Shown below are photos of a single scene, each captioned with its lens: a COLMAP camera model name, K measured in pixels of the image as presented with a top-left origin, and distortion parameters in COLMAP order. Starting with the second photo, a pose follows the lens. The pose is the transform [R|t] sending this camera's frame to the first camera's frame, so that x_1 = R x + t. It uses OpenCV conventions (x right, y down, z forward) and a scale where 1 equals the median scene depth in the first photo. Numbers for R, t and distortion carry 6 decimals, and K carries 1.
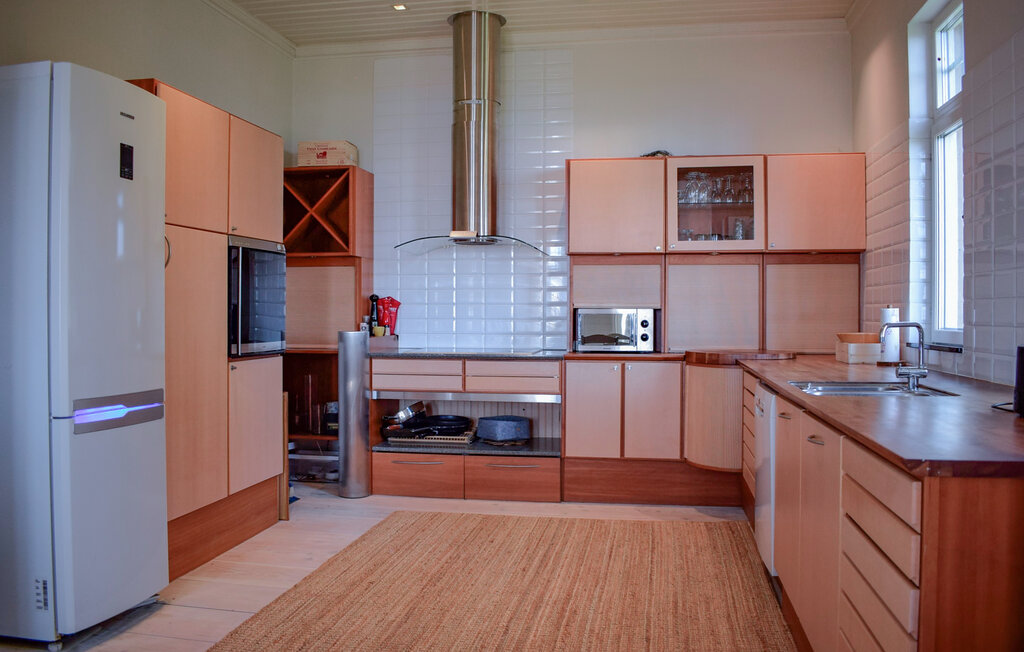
lens RADIAL K [[850.4, 0, 512.0], [0, 850.4, 326.0], [0, 0, 1]] dist [-0.070183, 0.002971]
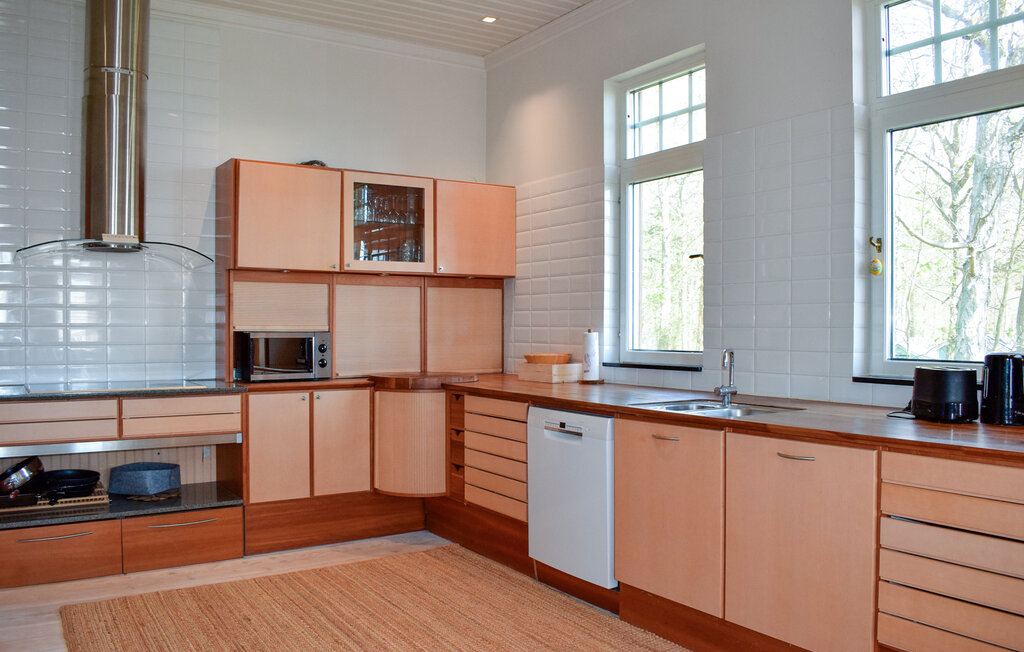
lens RADIAL K [[835.0, 0, 511.5], [0, 835.0, 350.7], [0, 0, 1]] dist [-0.078629, 0.004100]
pose [[0.739415, -0.020266, 0.672945, -0.303103], [0.010793, 0.999775, 0.018249, -0.014498], [-0.673163, -0.006230, 0.739468, 0.199461]]
